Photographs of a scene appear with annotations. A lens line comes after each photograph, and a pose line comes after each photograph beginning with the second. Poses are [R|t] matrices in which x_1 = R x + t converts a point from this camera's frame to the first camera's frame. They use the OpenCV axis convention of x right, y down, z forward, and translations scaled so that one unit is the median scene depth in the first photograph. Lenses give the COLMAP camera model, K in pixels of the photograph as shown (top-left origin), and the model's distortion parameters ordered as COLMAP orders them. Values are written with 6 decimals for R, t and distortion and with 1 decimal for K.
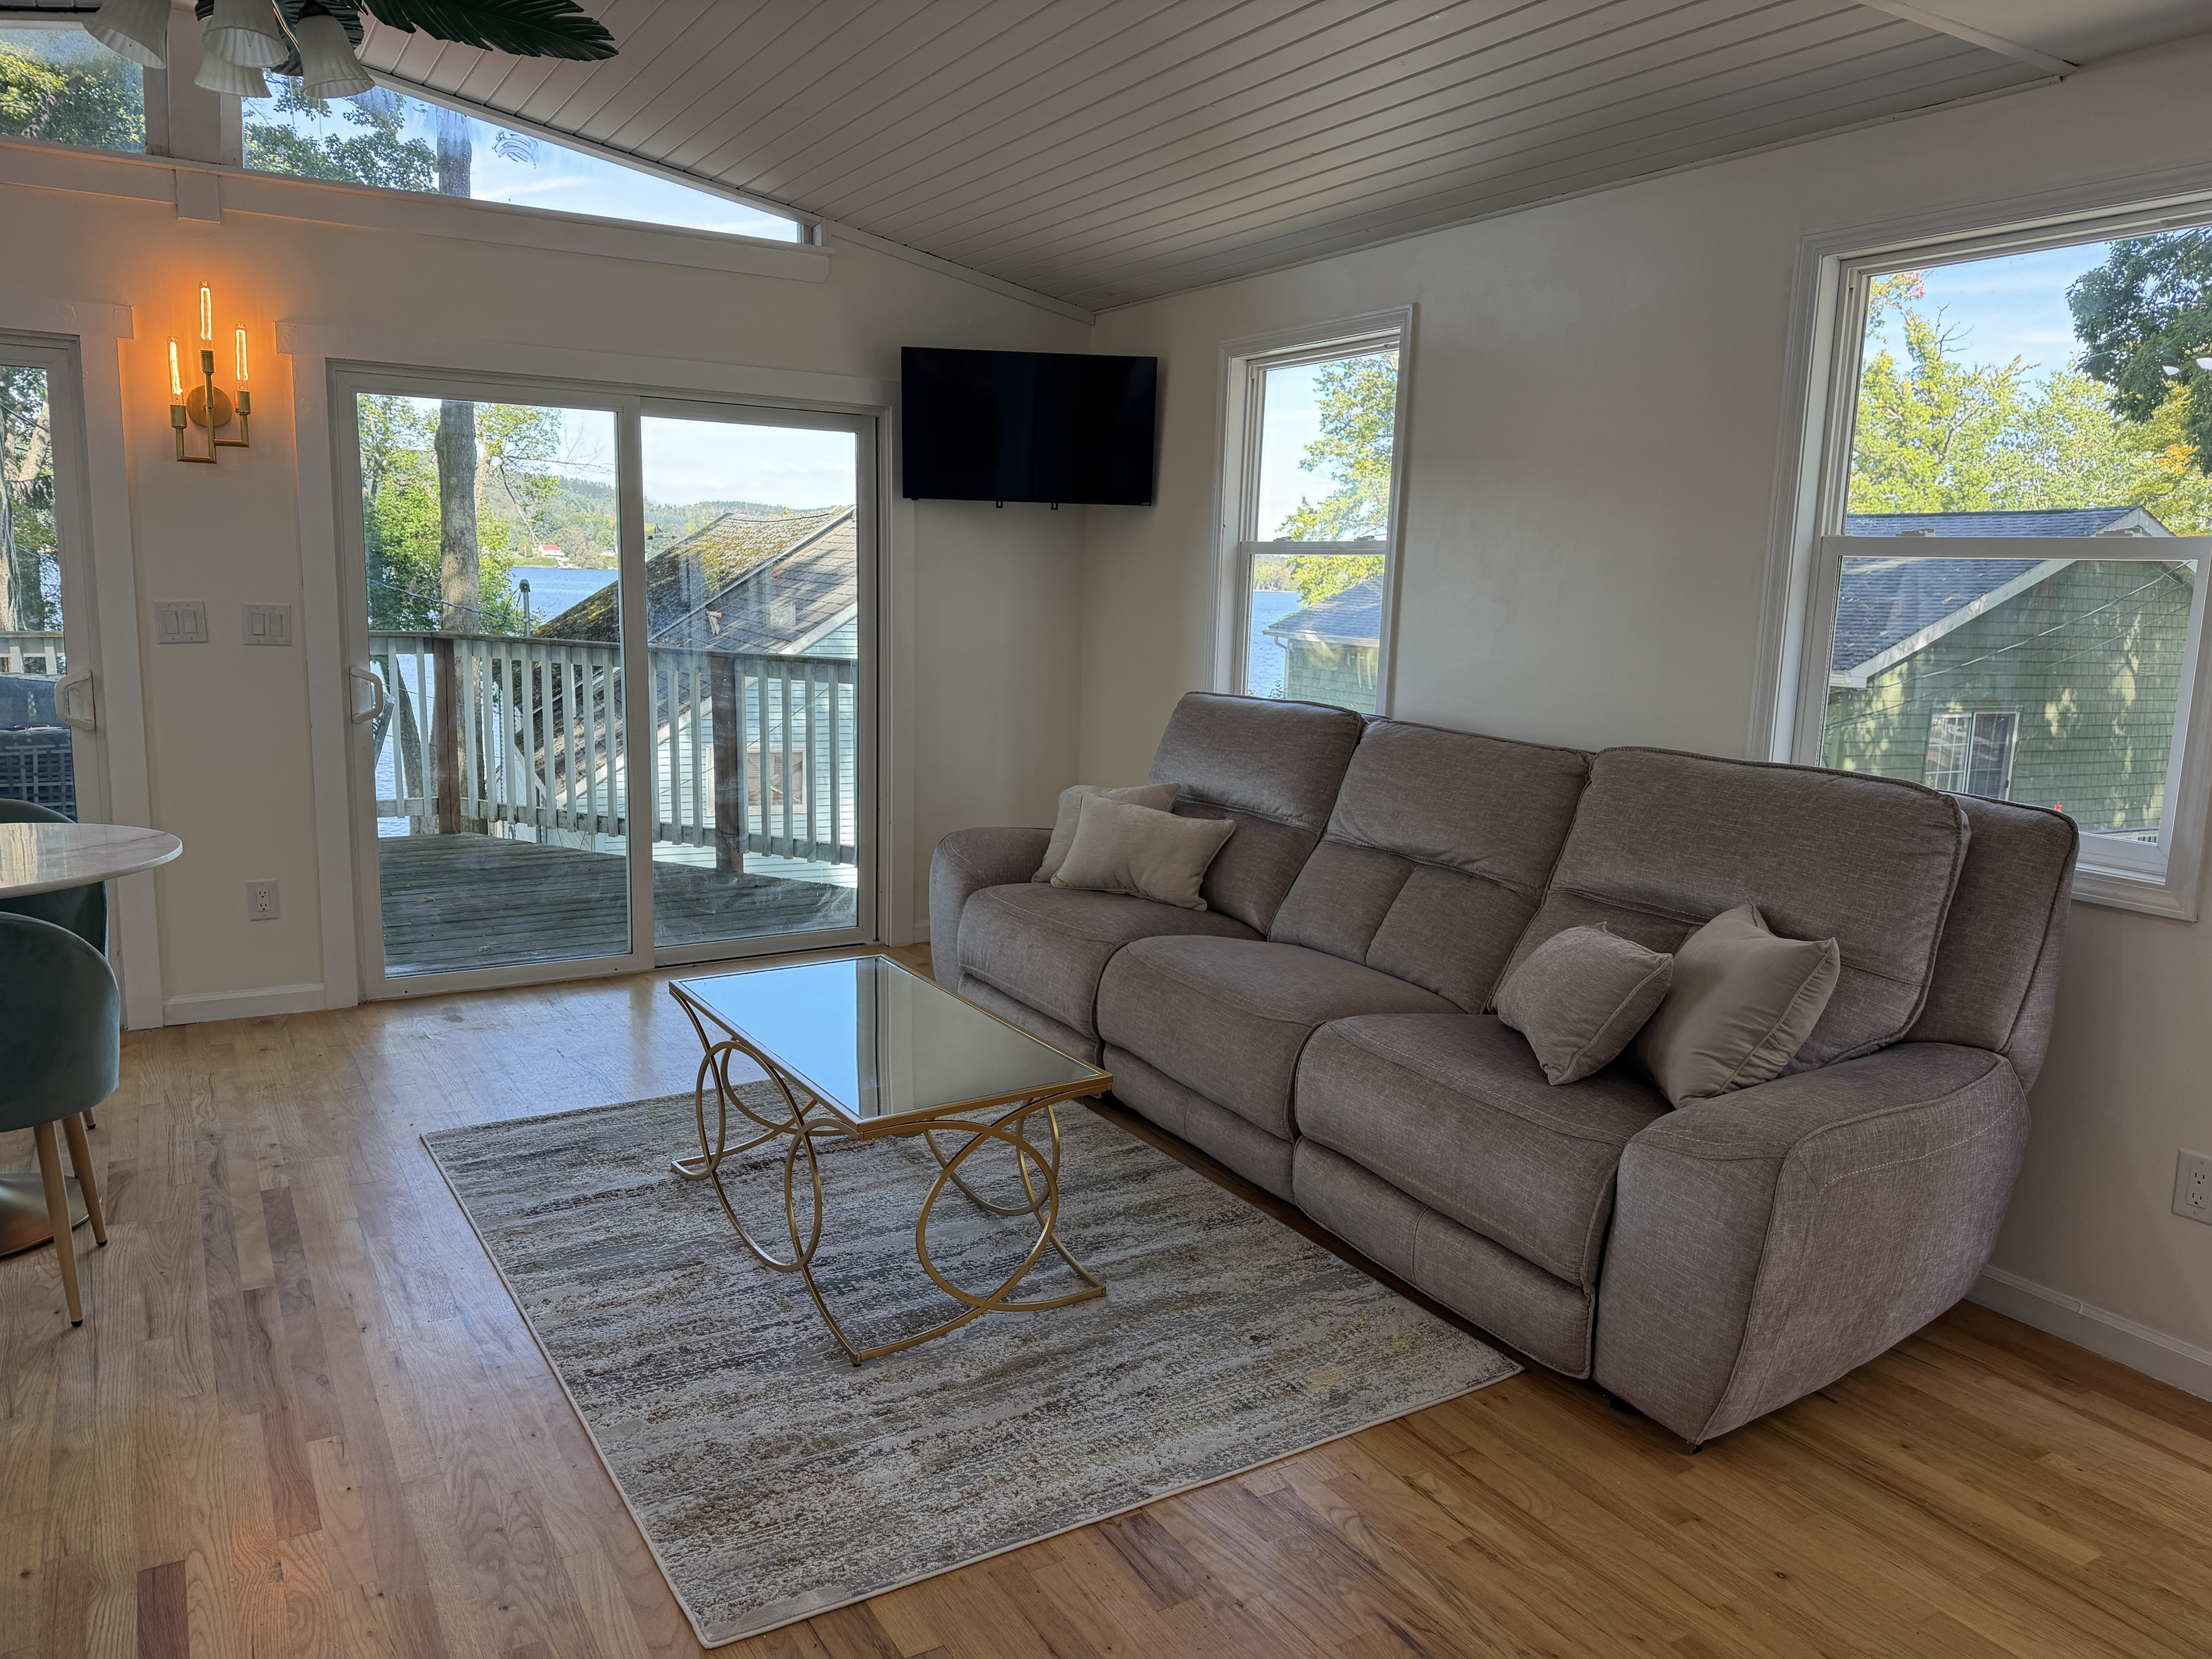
lens RADIAL K [[1540.2, 0, 1125.5], [0, 1540.2, 833.9], [0, 0, 1]] dist [0.023428, -0.043862]
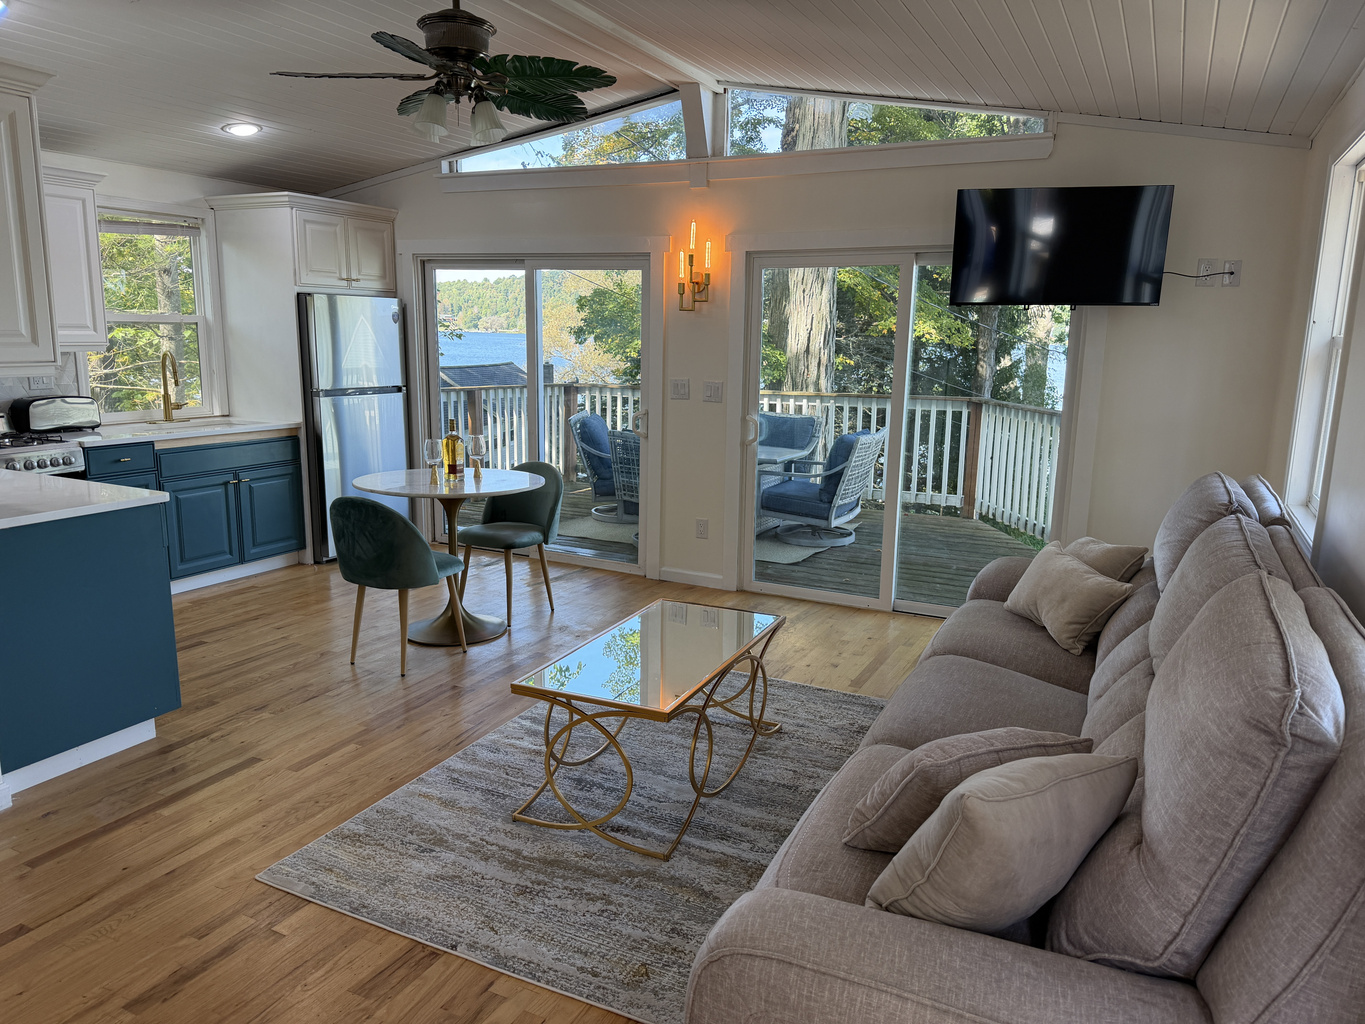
lens RADIAL K [[945.8, 0, 685.6], [0, 945.8, 516.2], [0, 0, 1]] dist [0.076183, -0.125093]
pose [[0.522207, 0.140420, -0.841179, 0.490239], [-0.144025, 0.986705, 0.075302, -0.065801], [0.840569, 0.081828, 0.535489, 0.346076]]
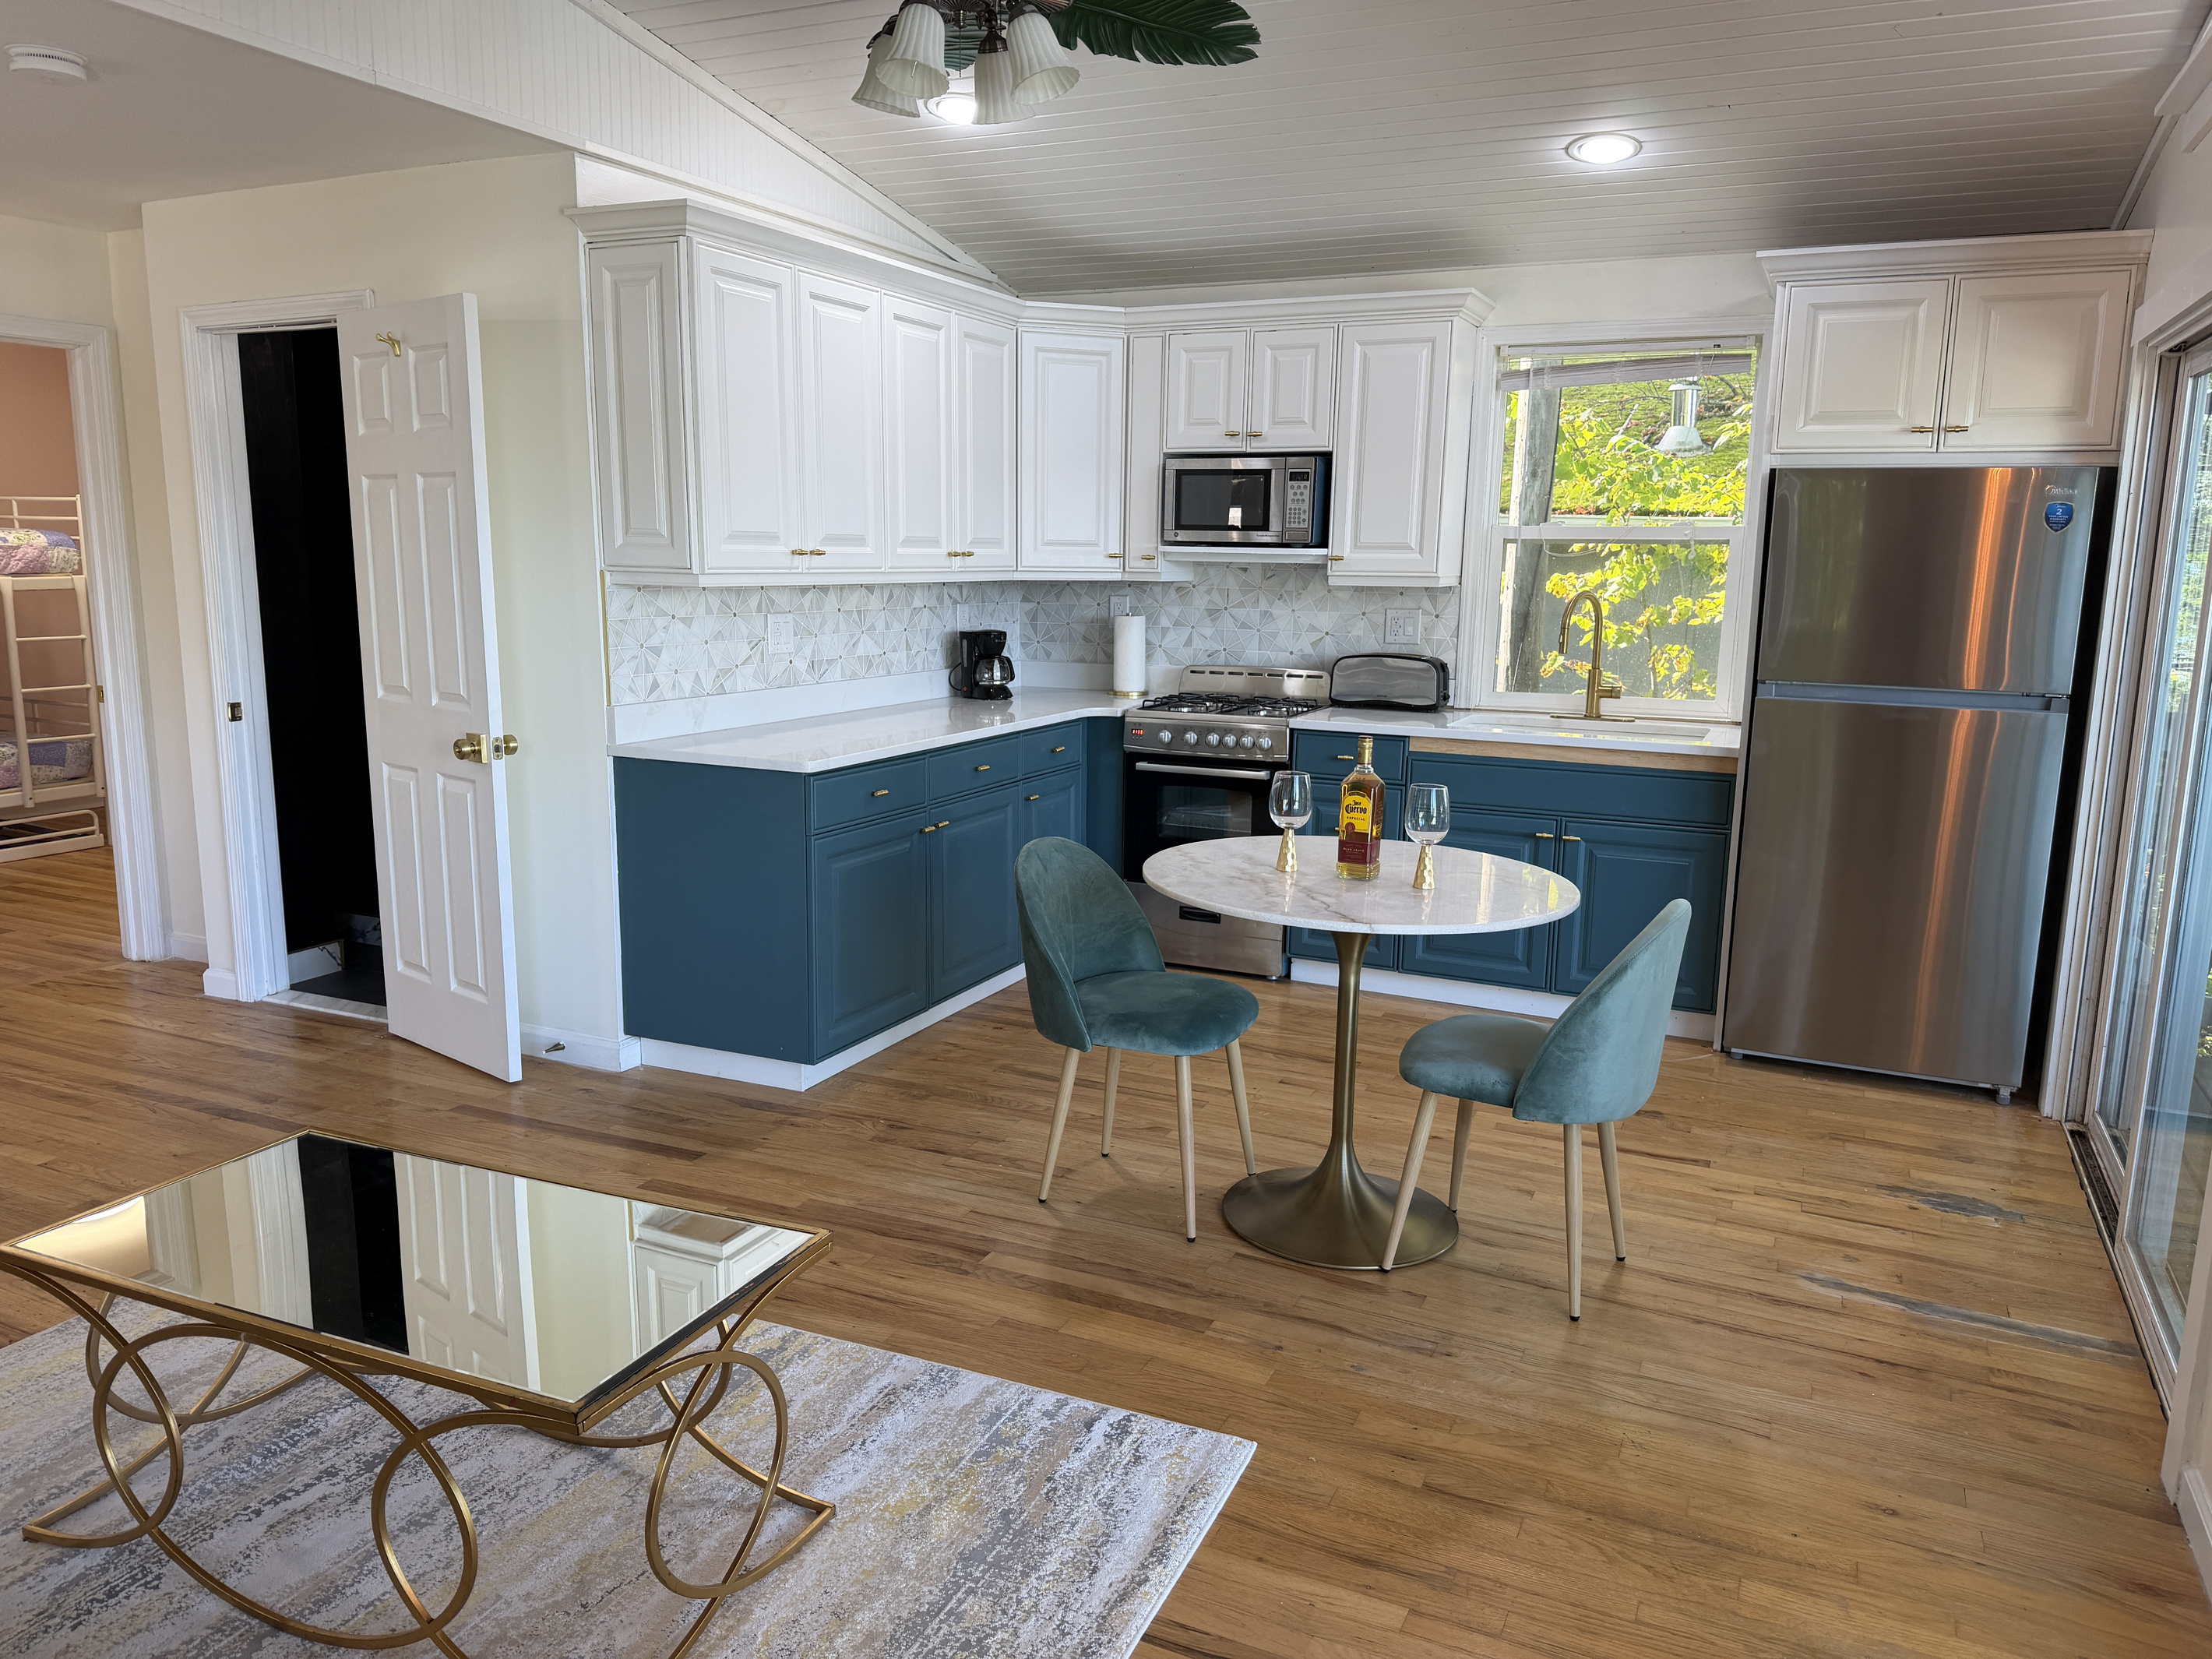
lens RADIAL K [[1534.1, 0, 1102.7], [0, 1534.1, 834.7], [0, 0, 1]] dist [0.090739, -0.127720]
pose [[-0.840579, 0.052045, -0.539183, -0.040343], [-0.132487, 0.945390, 0.297800, -0.209800], [0.525237, 0.321760, -0.787779, 1.195889]]
